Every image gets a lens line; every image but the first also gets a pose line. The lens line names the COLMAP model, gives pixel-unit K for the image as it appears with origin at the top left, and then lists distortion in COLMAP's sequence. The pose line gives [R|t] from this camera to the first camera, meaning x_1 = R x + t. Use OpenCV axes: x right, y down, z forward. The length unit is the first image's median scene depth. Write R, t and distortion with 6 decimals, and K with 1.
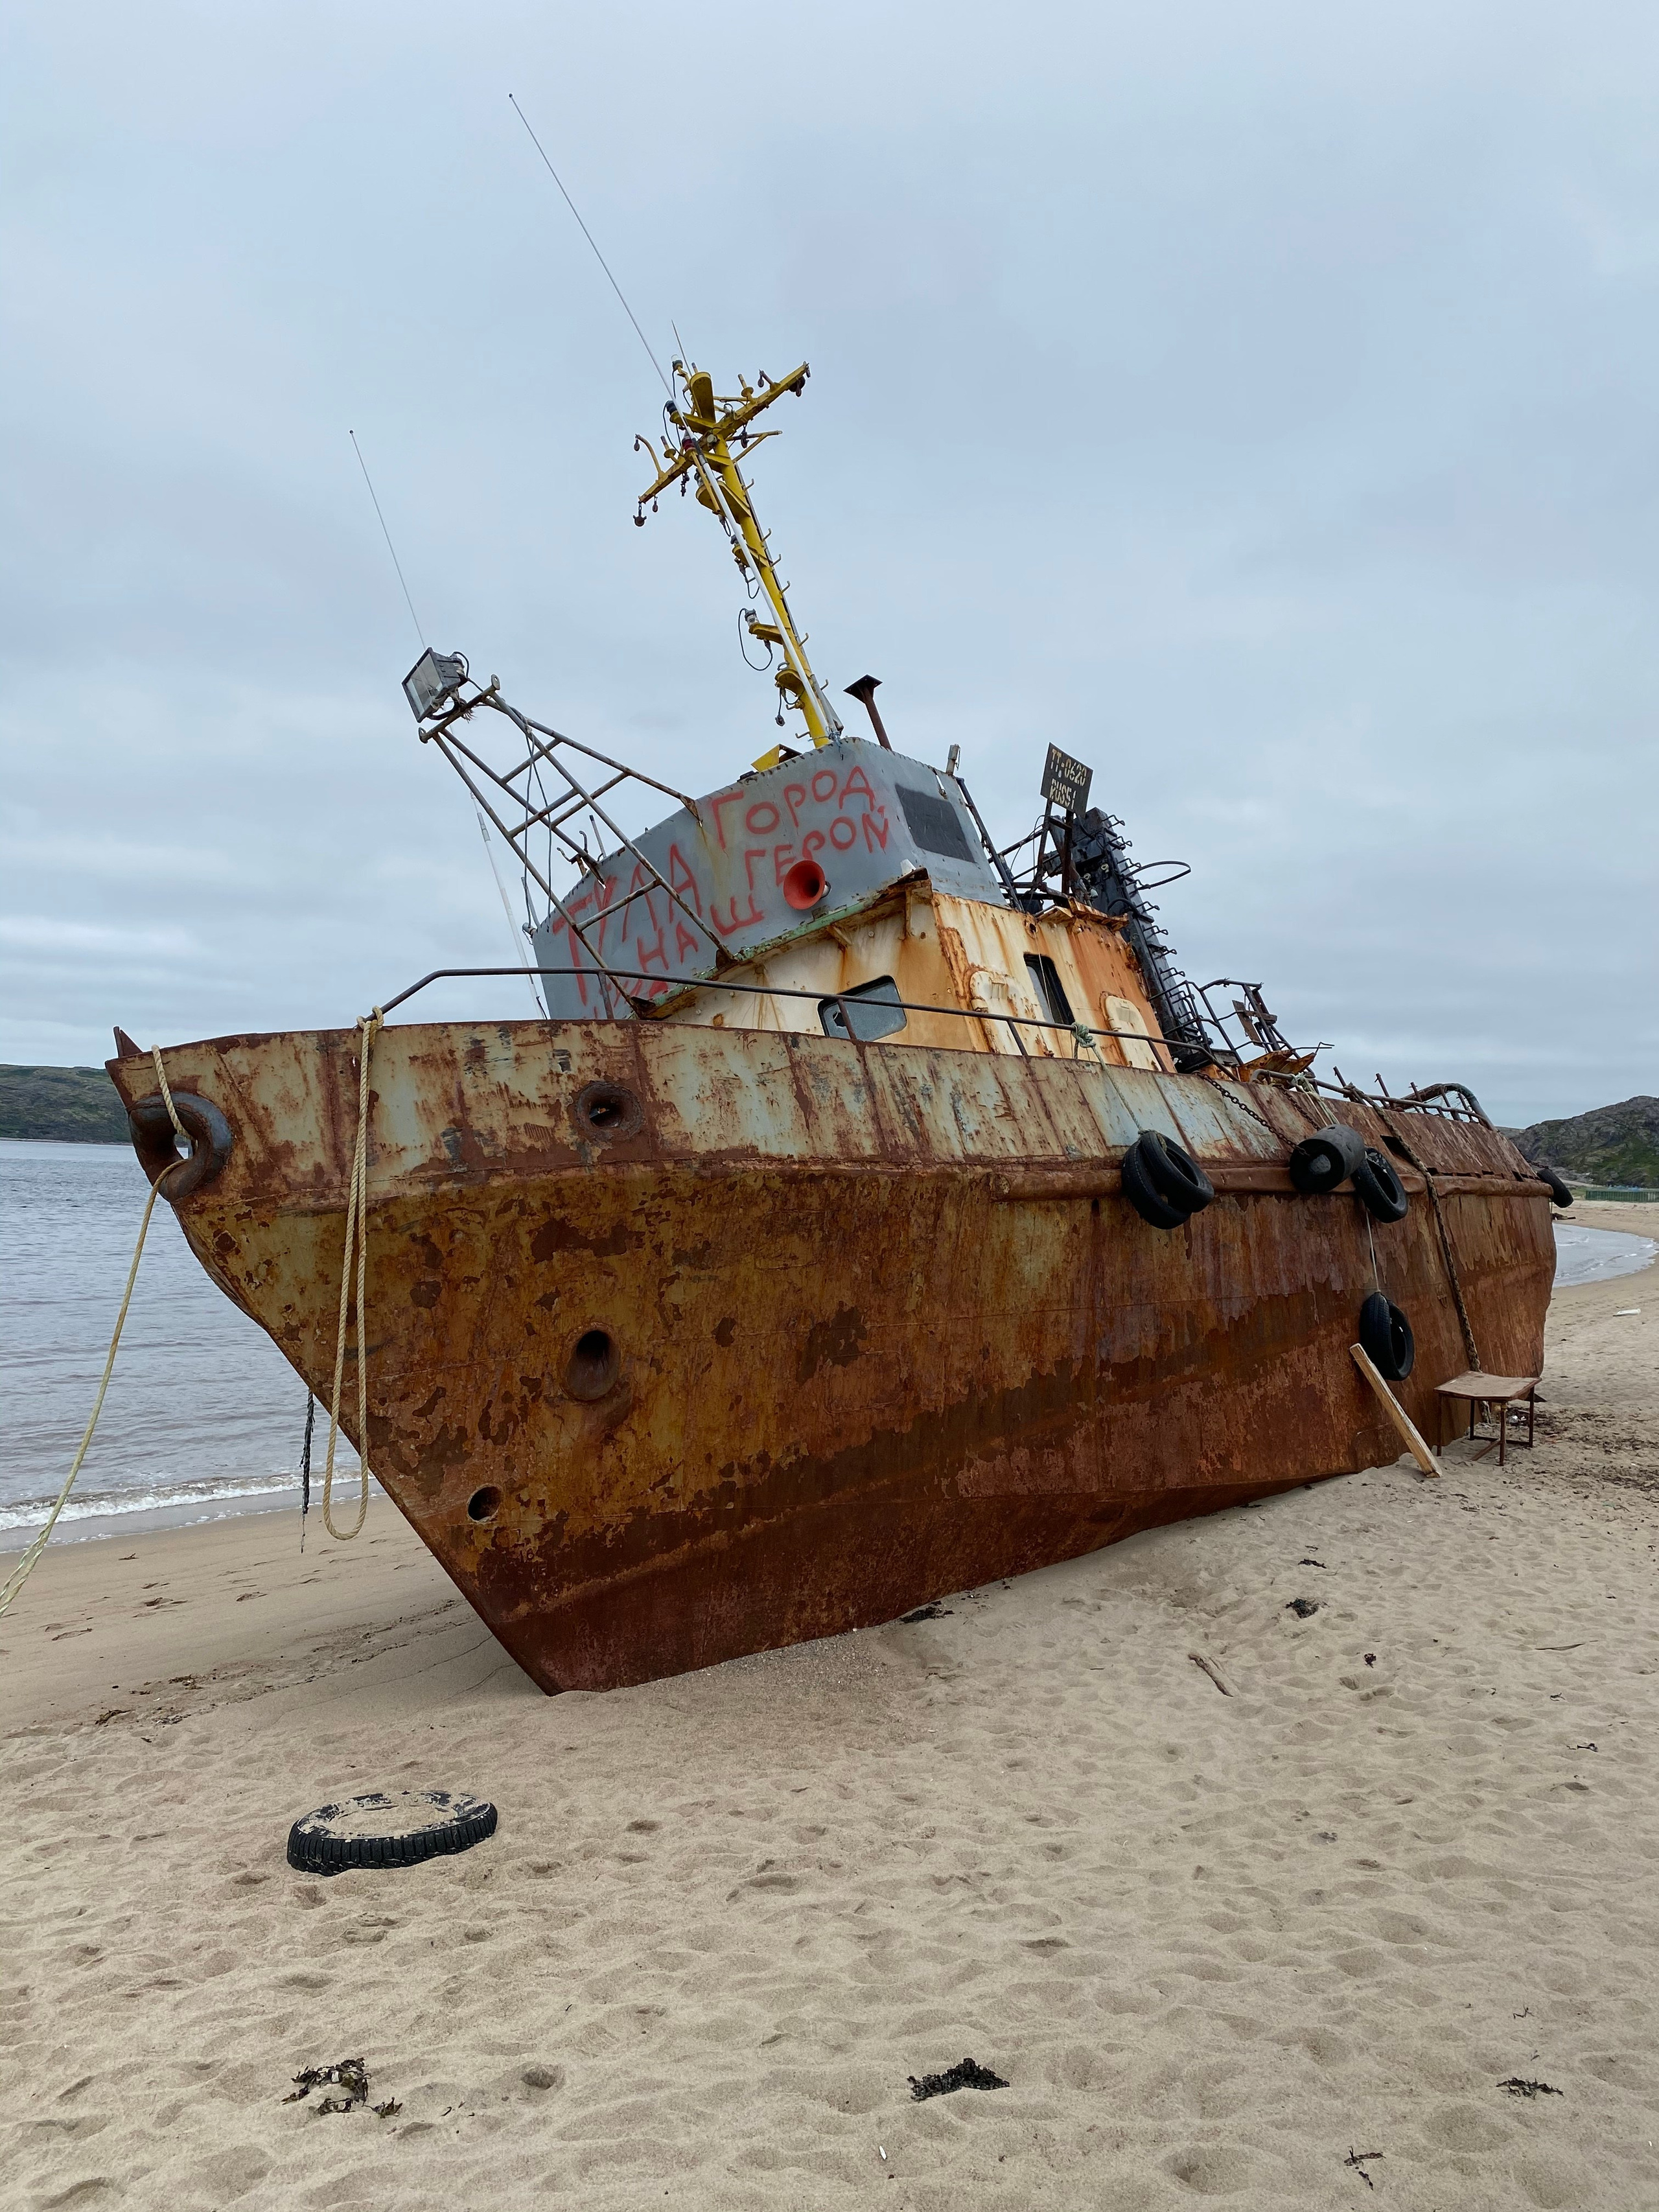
lens RADIAL K [[1676.8, 0, 829.5], [0, 1676.8, 1106.0], [0, 0, 1]] dist [0.001947, 0.000157]
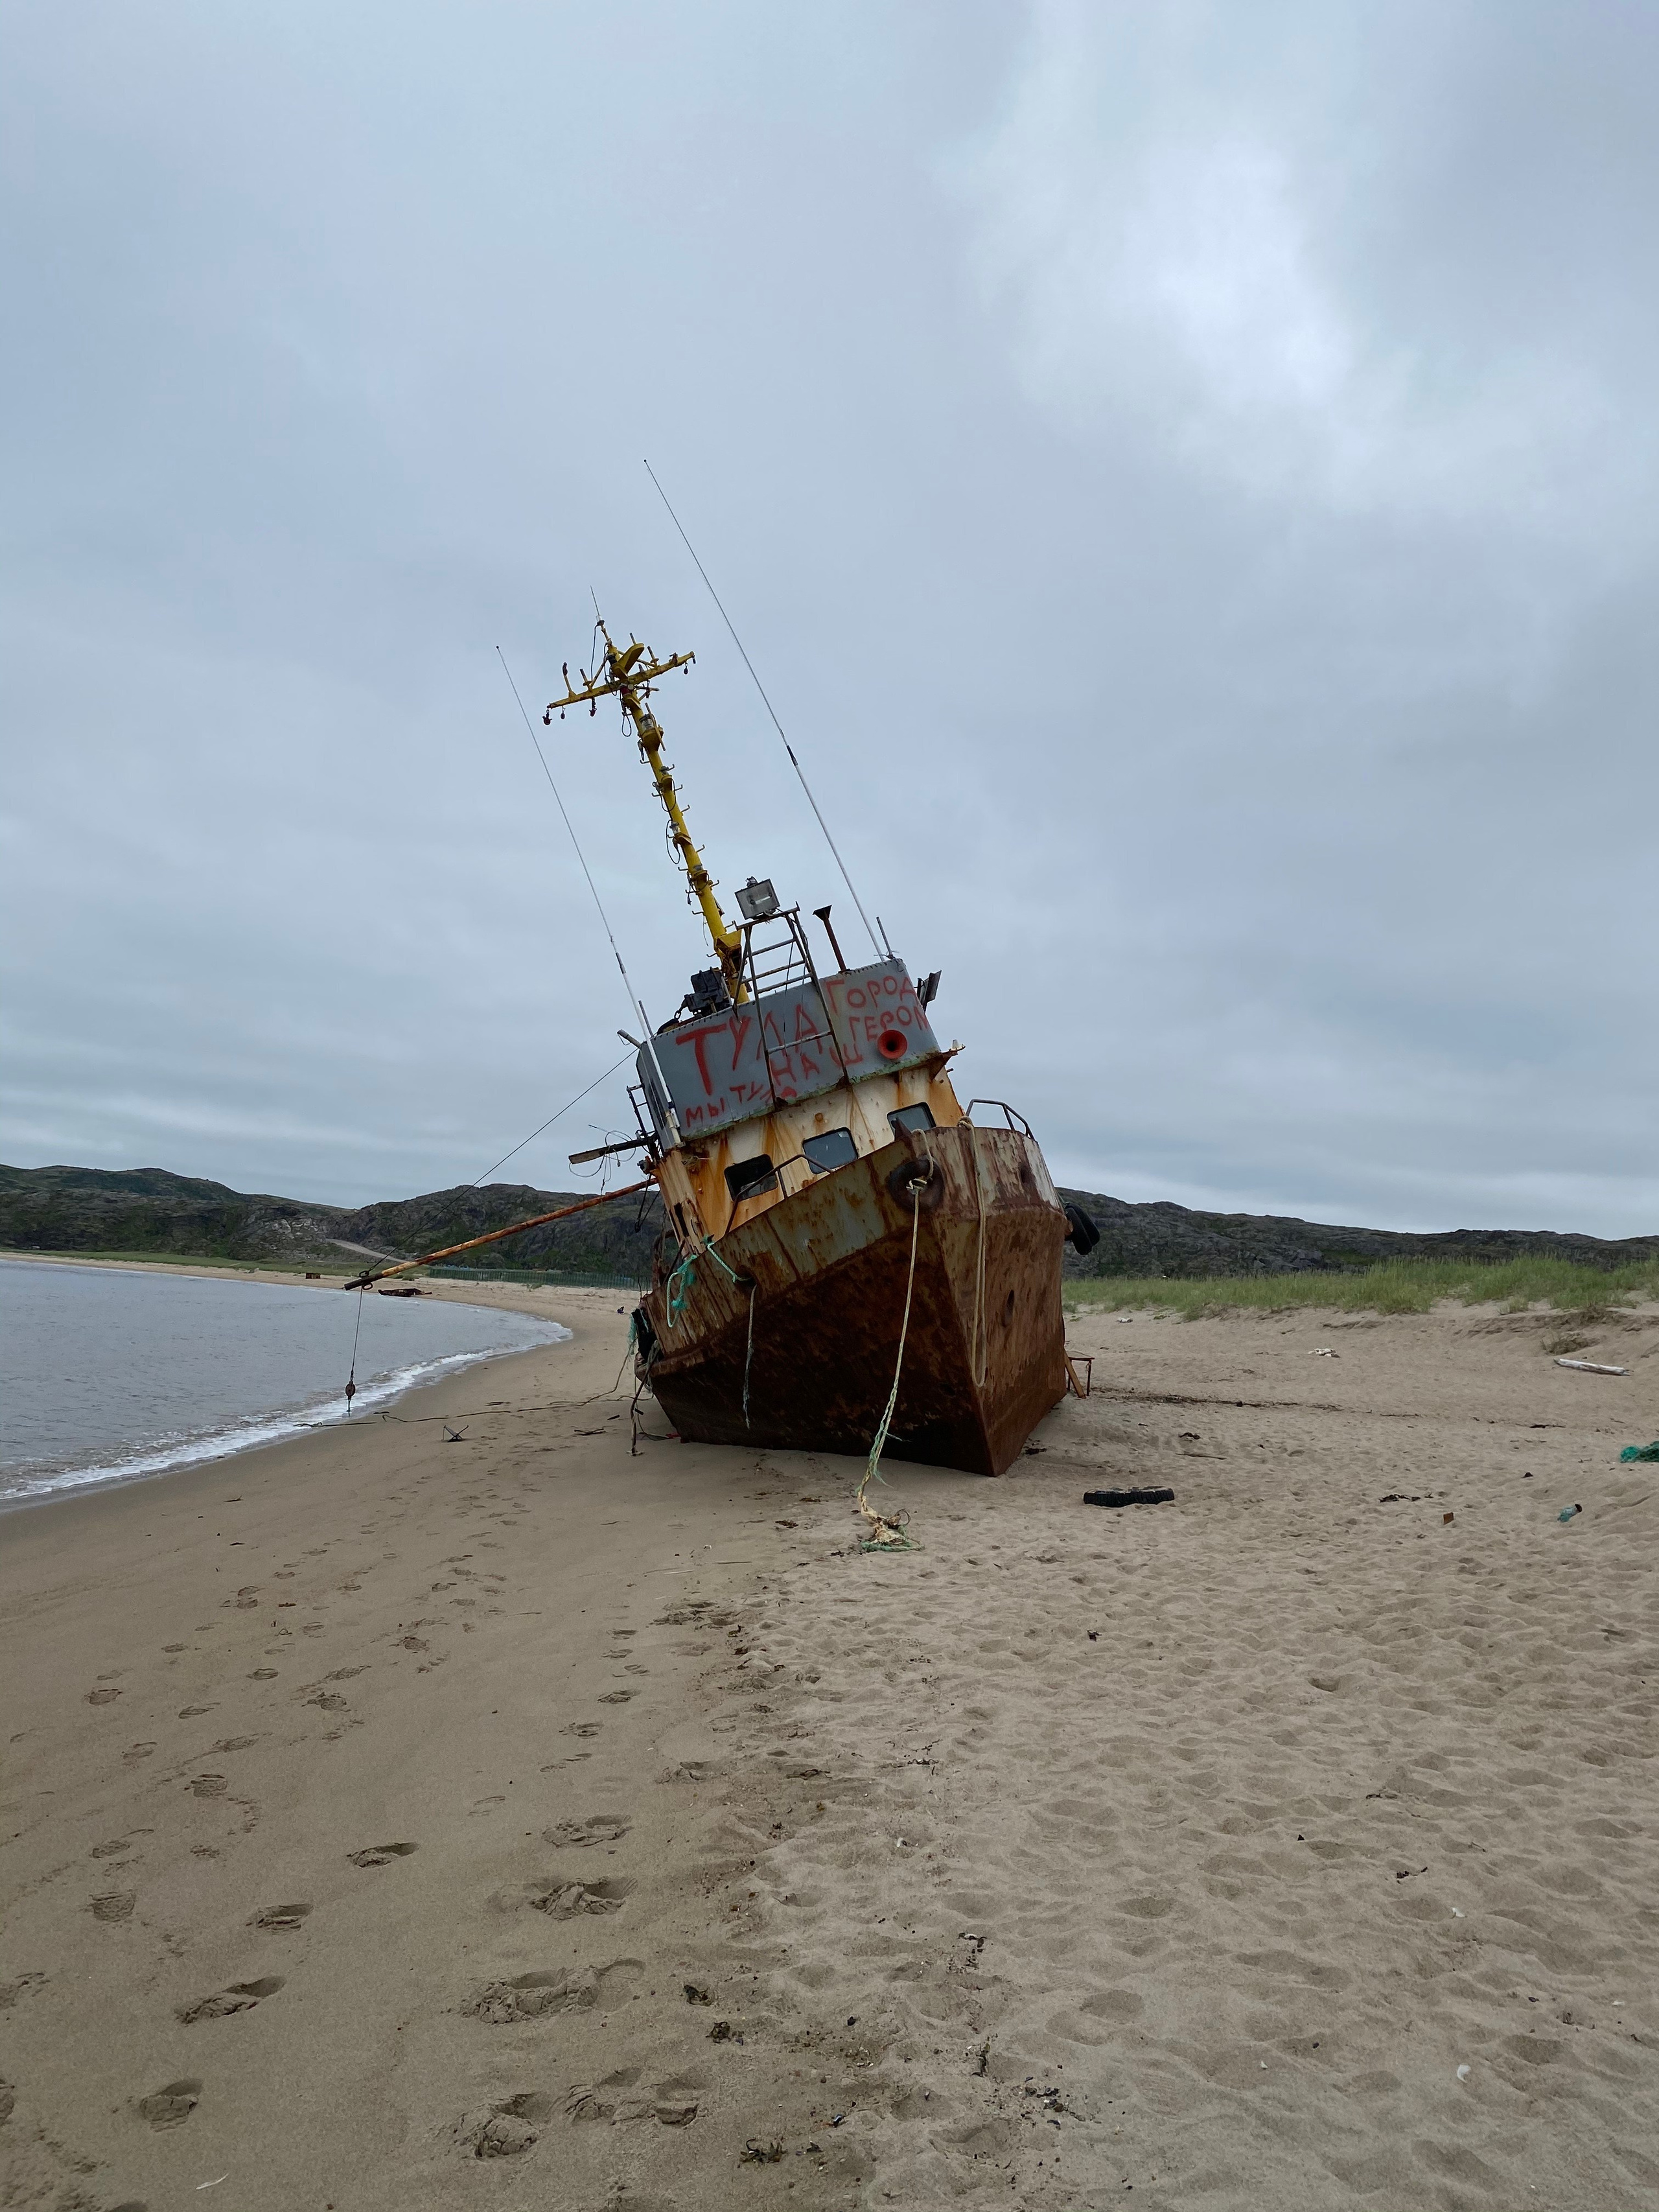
lens RADIAL K [[1676.8, 0, 829.5], [0, 1676.8, 1106.0], [0, 0, 1]] dist [0.001947, 0.000157]
pose [[0.769825, 0.101024, 0.630210, -1.309604], [-0.073414, 0.994856, -0.069799, 0.061253], [-0.634019, 0.007467, 0.773281, -0.311025]]
